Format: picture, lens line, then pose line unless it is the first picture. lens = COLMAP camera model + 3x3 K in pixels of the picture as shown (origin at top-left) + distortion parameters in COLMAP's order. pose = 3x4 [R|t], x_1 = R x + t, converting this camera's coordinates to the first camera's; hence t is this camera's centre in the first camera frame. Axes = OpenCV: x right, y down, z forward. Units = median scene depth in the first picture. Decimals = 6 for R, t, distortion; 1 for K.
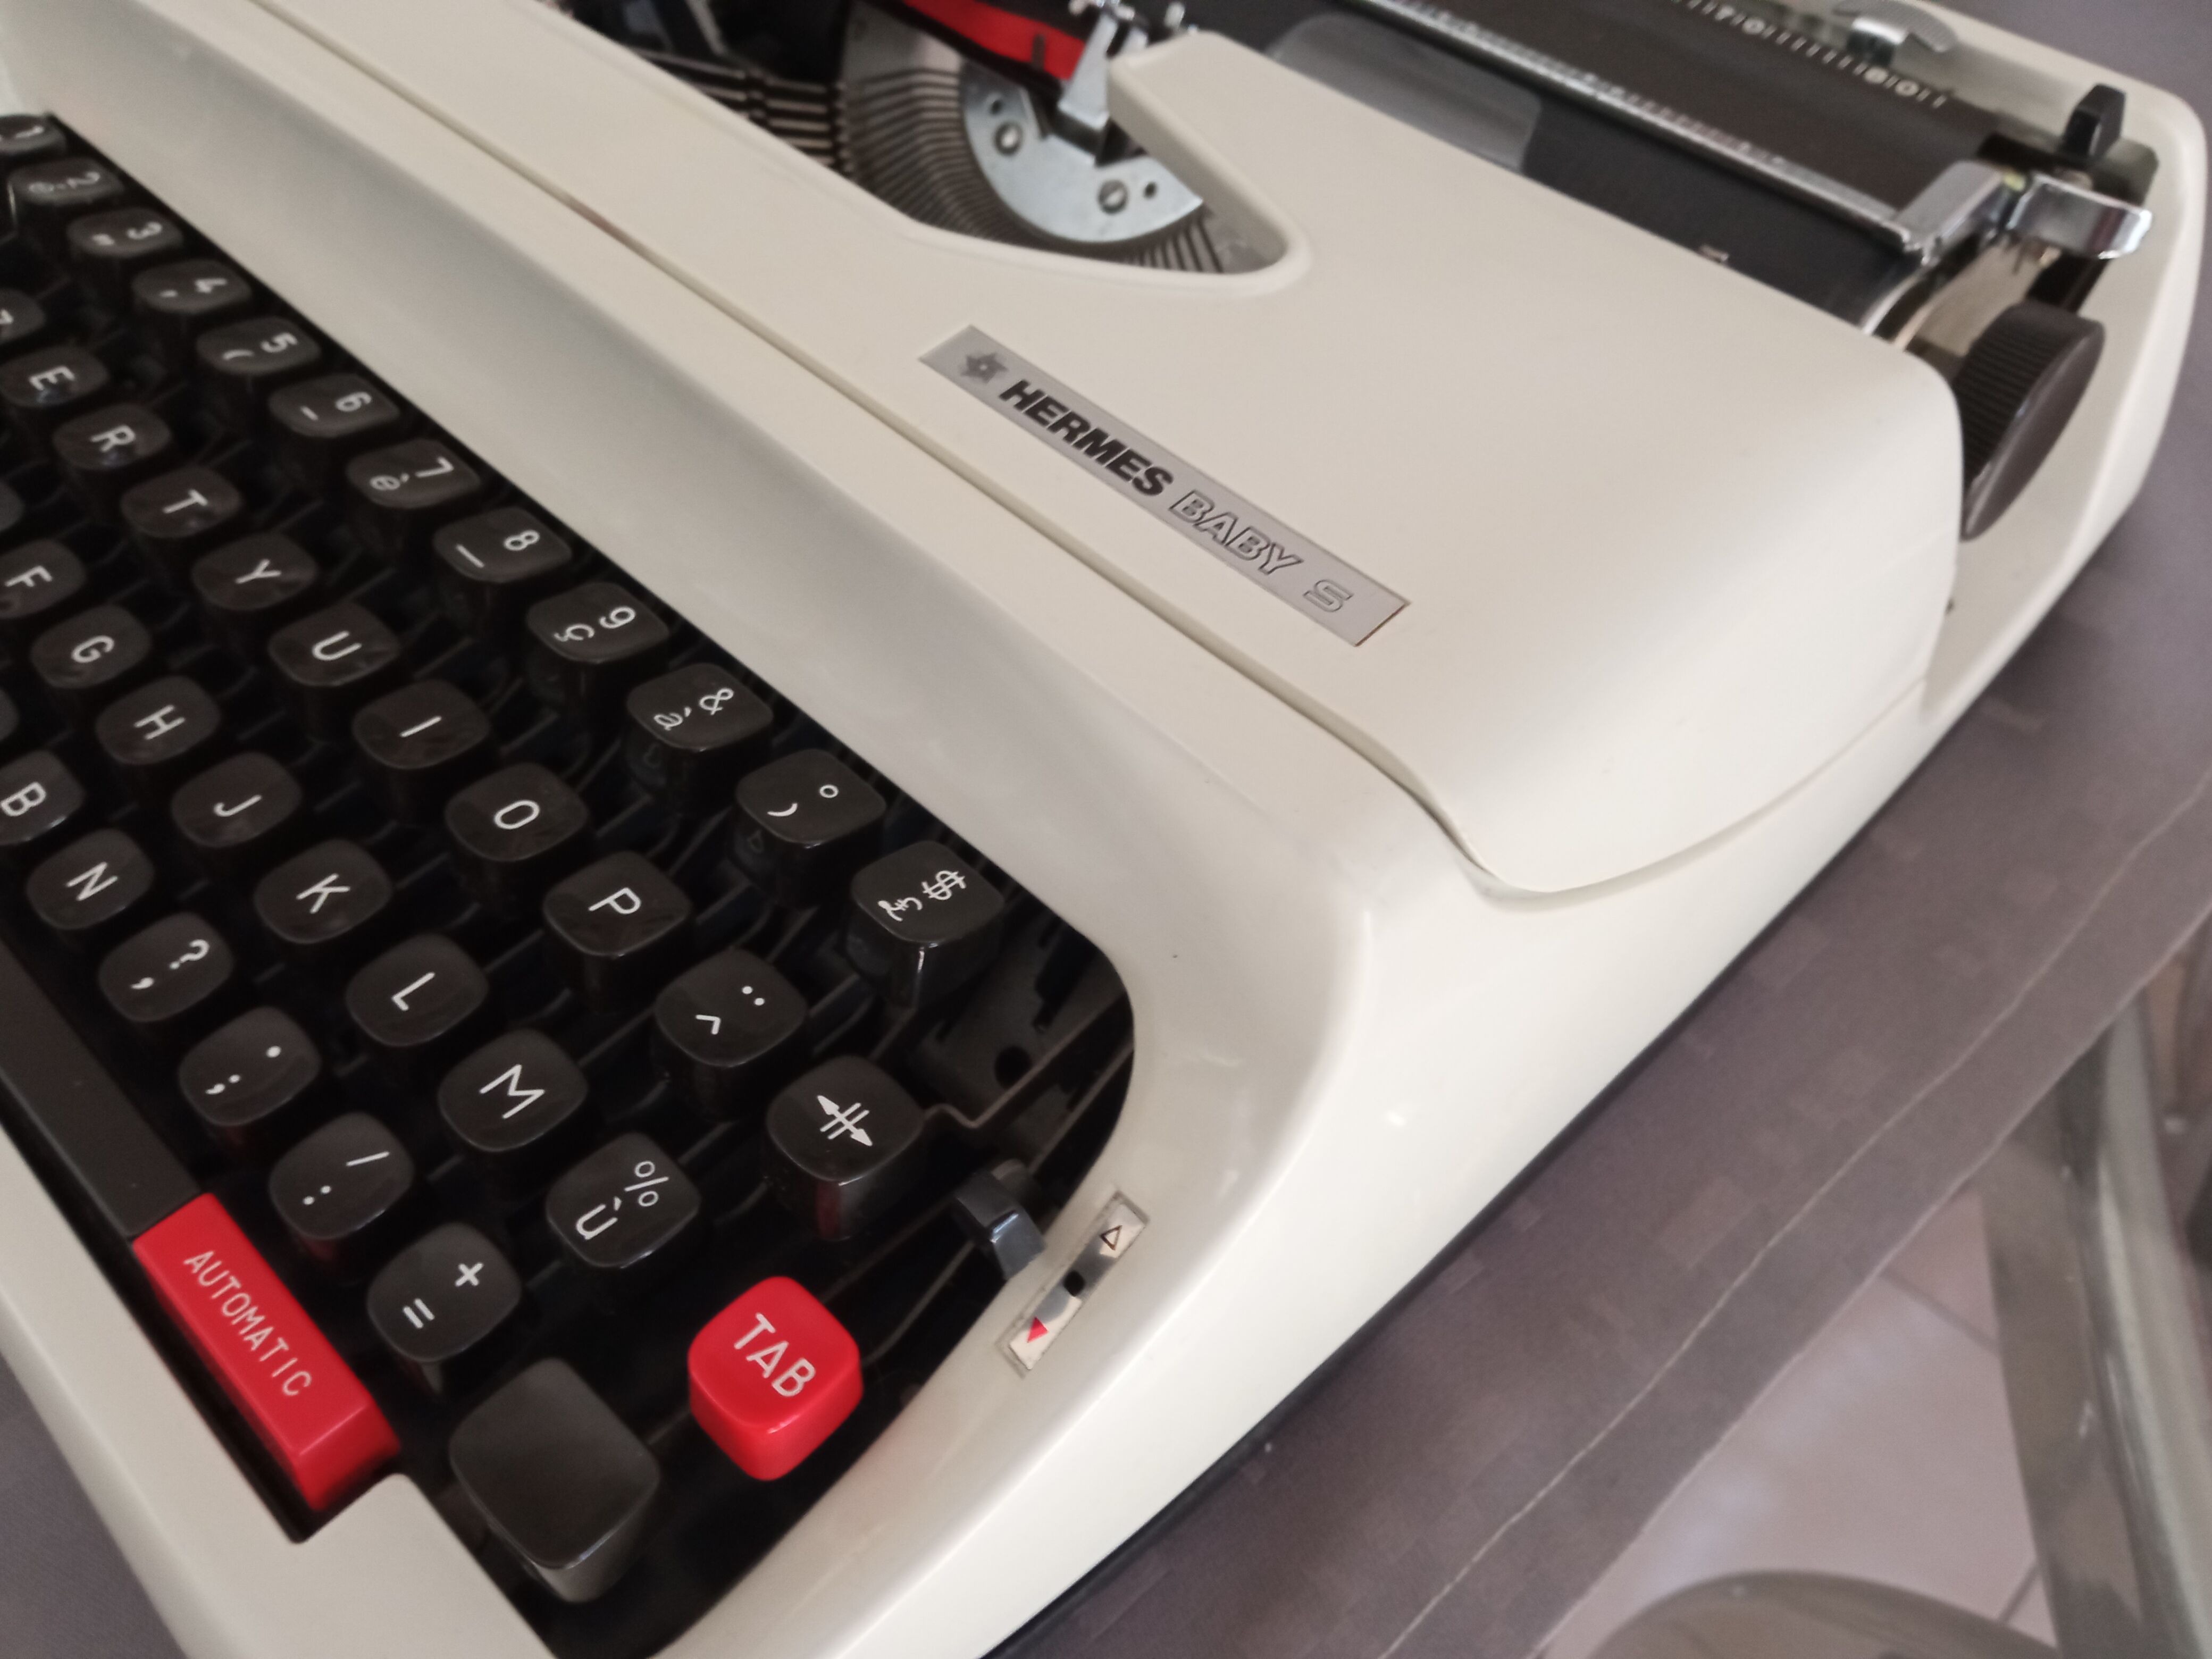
lens RADIAL K [[1871.2, 0, 1117.6], [0, 1871.2, 818.3], [0, 0, 1]] dist [0.011038, -0.068183]
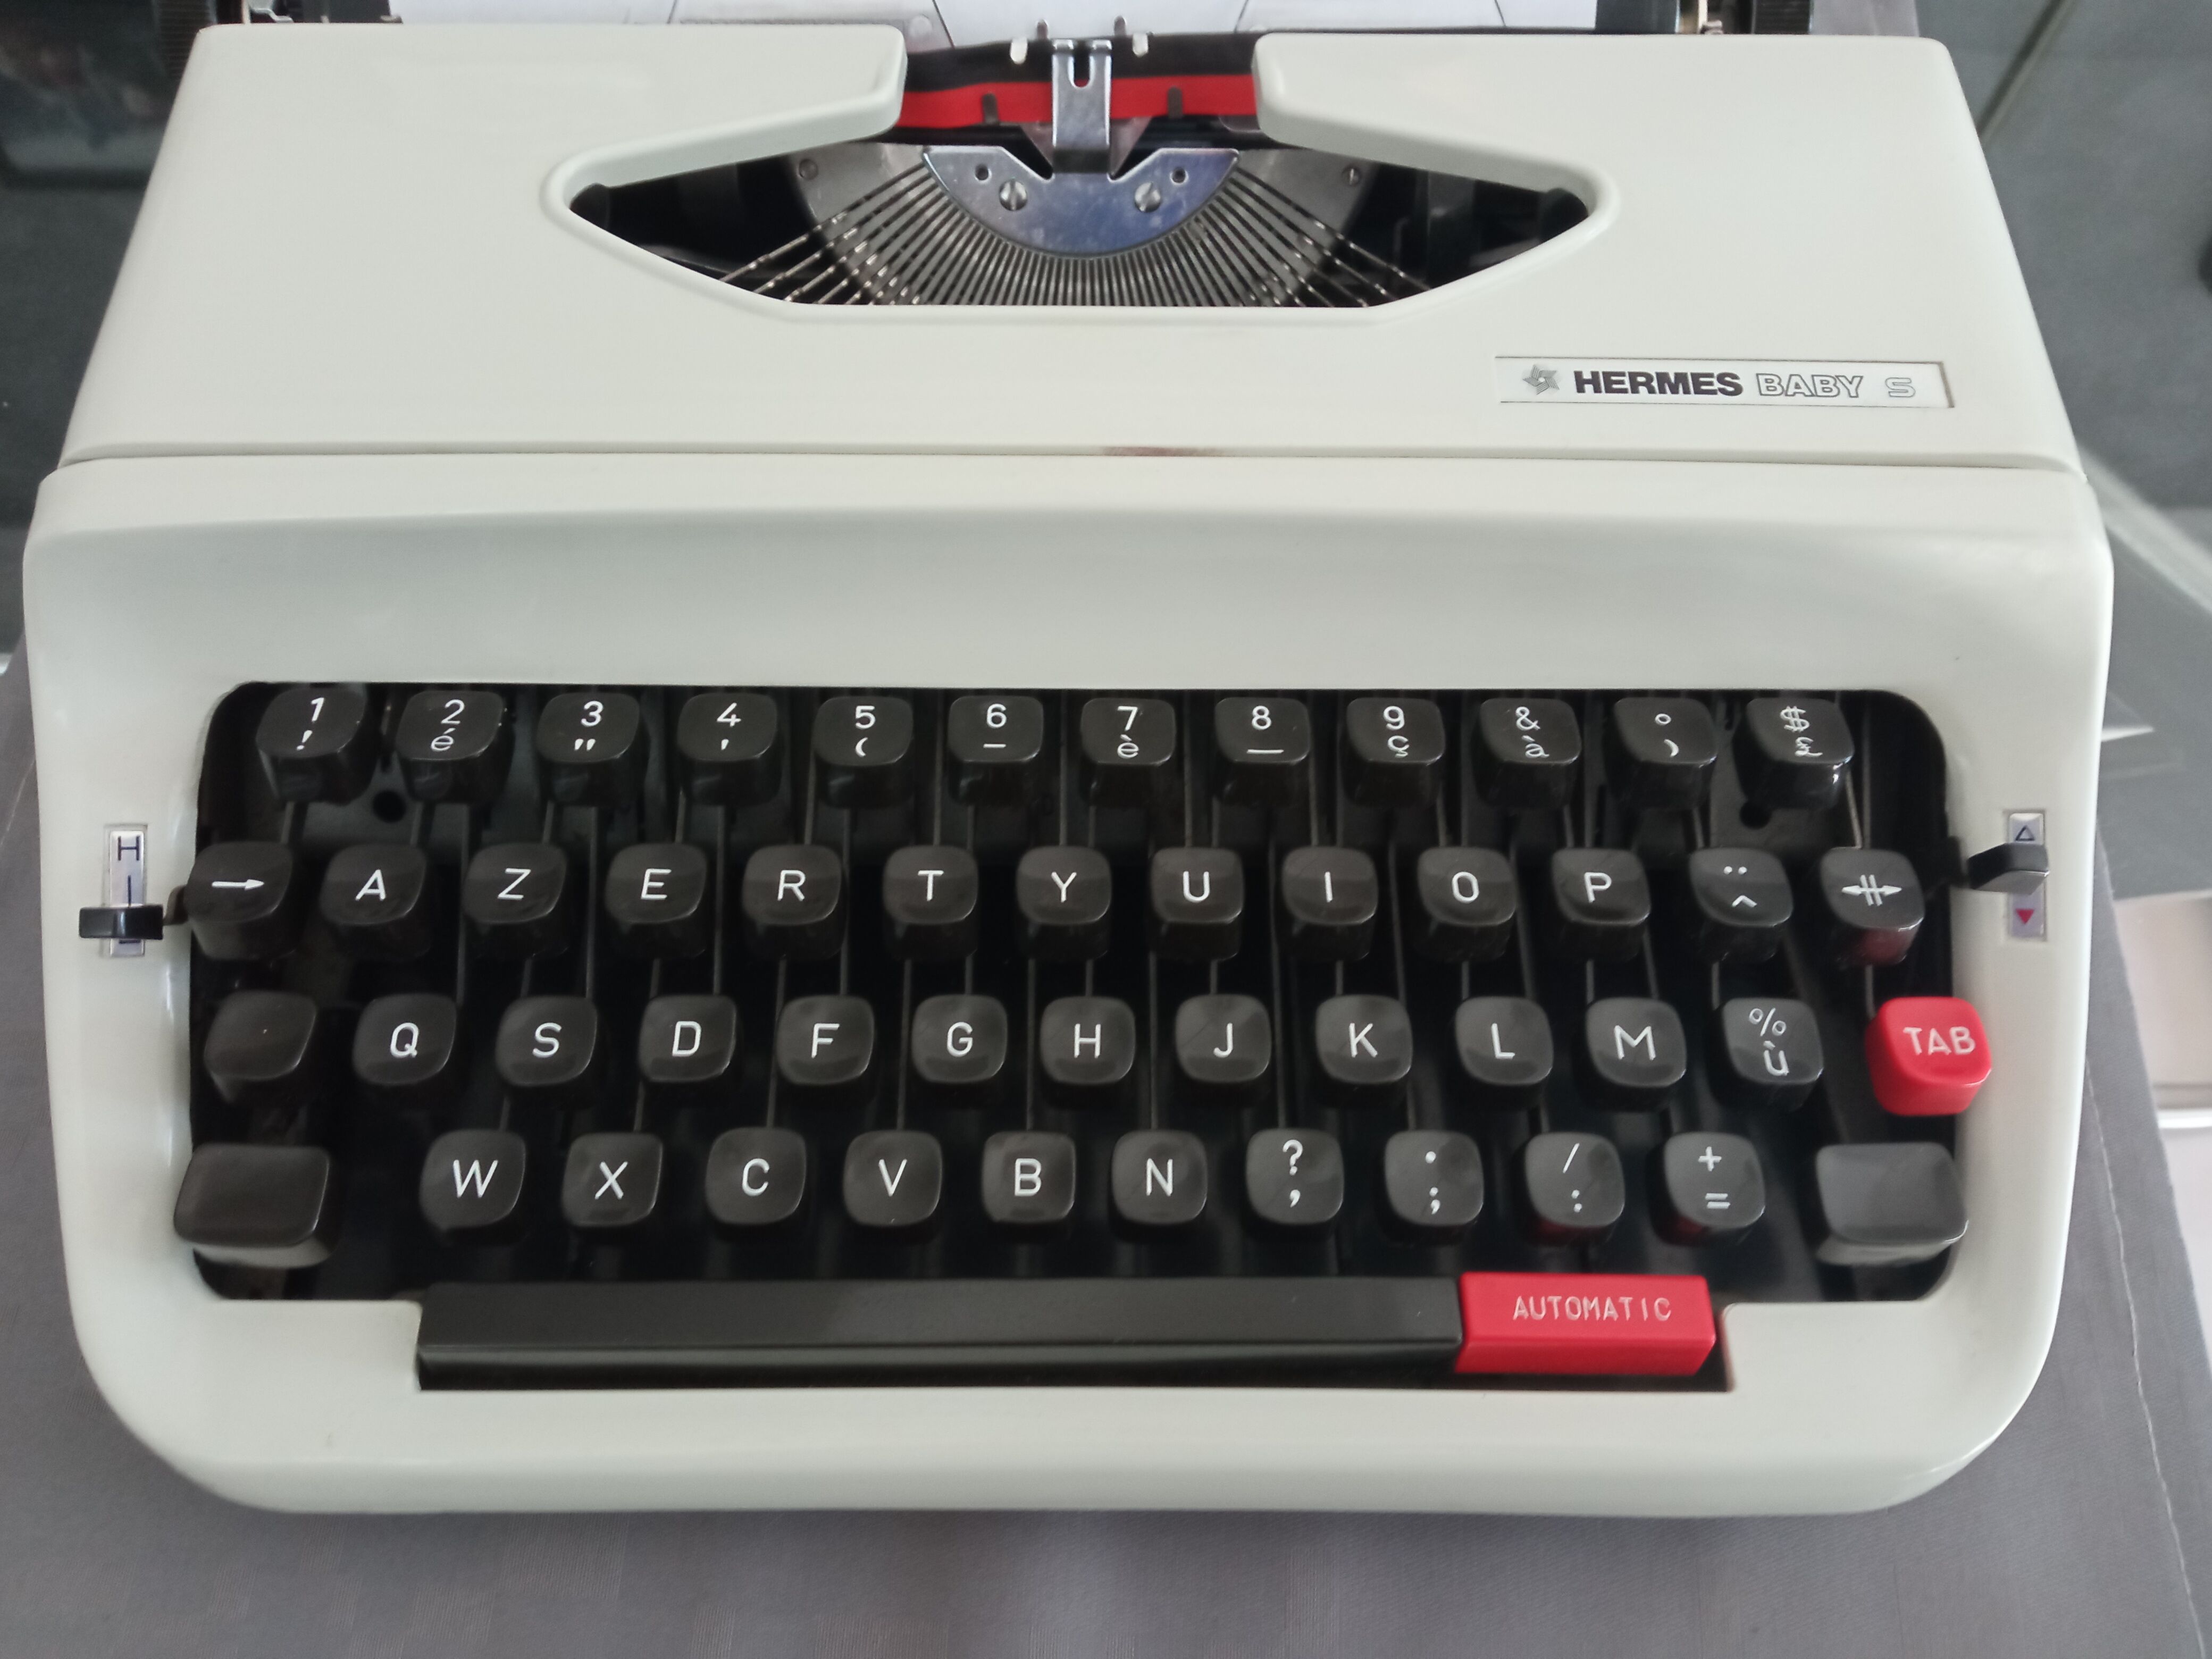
lens RADIAL K [[1871.2, 0, 1106.5], [0, 1871.2, 832.7], [0, 0, 1]] dist [0.011038, -0.068183]
pose [[0.722231, -0.608358, 0.329063, -0.919458], [0.537144, 0.793068, 0.287263, -0.539249], [-0.435728, -0.030716, 0.899554, -0.016066]]
